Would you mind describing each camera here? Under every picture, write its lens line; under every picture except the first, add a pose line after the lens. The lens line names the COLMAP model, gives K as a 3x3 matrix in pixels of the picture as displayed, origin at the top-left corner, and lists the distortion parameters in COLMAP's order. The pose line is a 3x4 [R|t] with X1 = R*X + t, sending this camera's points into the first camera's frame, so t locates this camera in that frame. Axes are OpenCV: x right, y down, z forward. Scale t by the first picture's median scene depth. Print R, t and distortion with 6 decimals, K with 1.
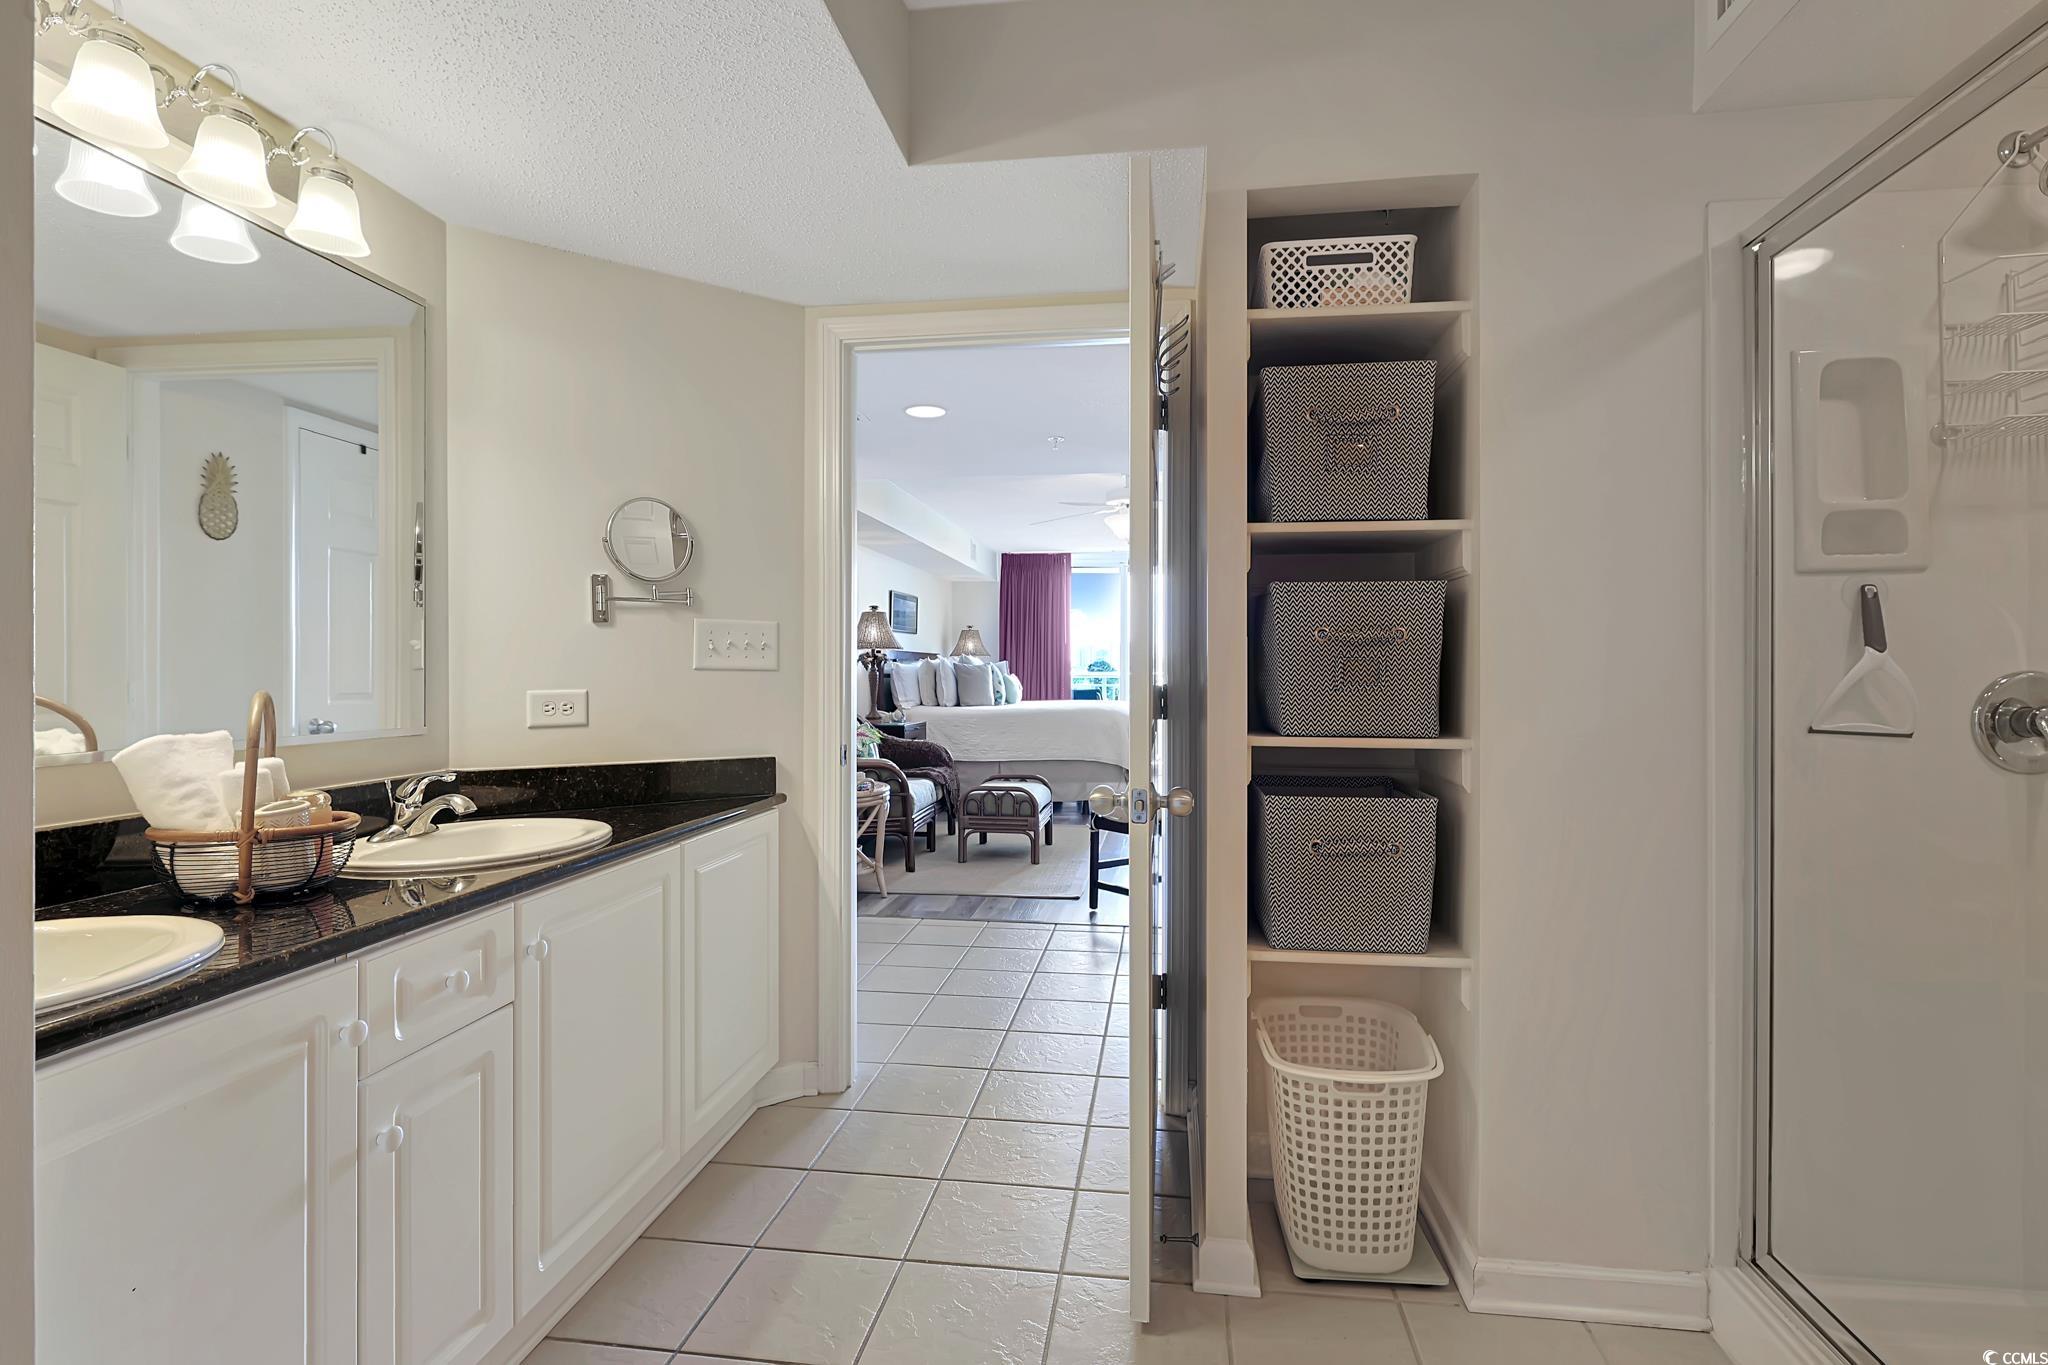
lens RADIAL K [[1030.8, 0, 1026.1], [0, 1030.8, 676.8], [0, 0, 1]] dist [0.006737, 0.001018]
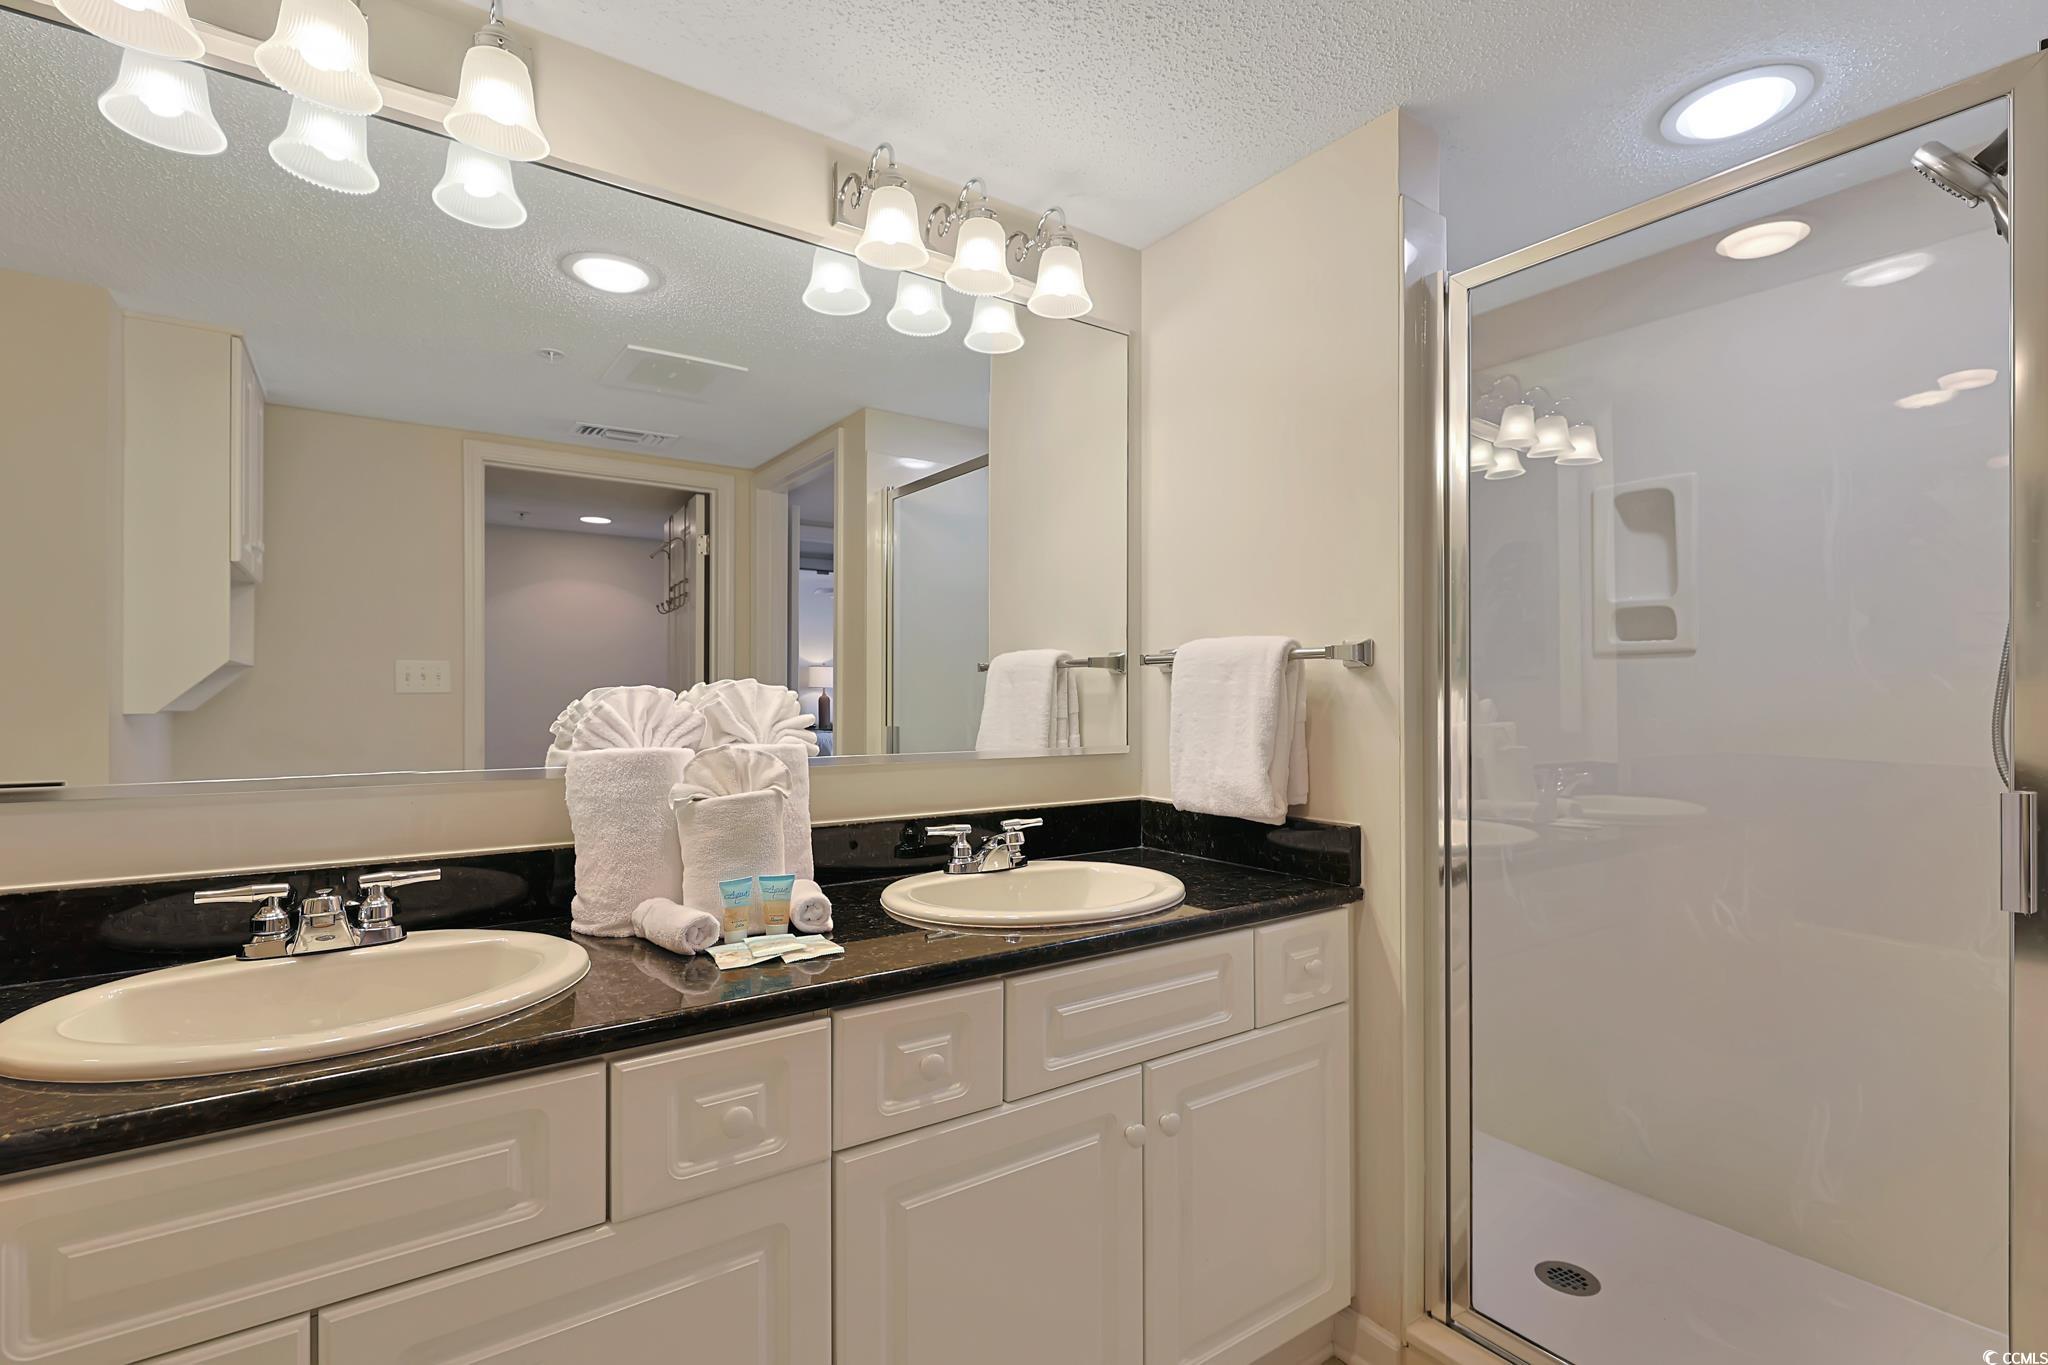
lens RADIAL K [[956.6, 0, 1021.6], [0, 956.6, 675.9], [0, 0, 1]] dist [-0.003416, -0.000404]
pose [[0.682599, -0.017858, -0.730575, 0.038242], [0.000544, 0.999714, -0.023929, -0.000550], [0.730793, 0.015937, 0.682413, 0.300040]]
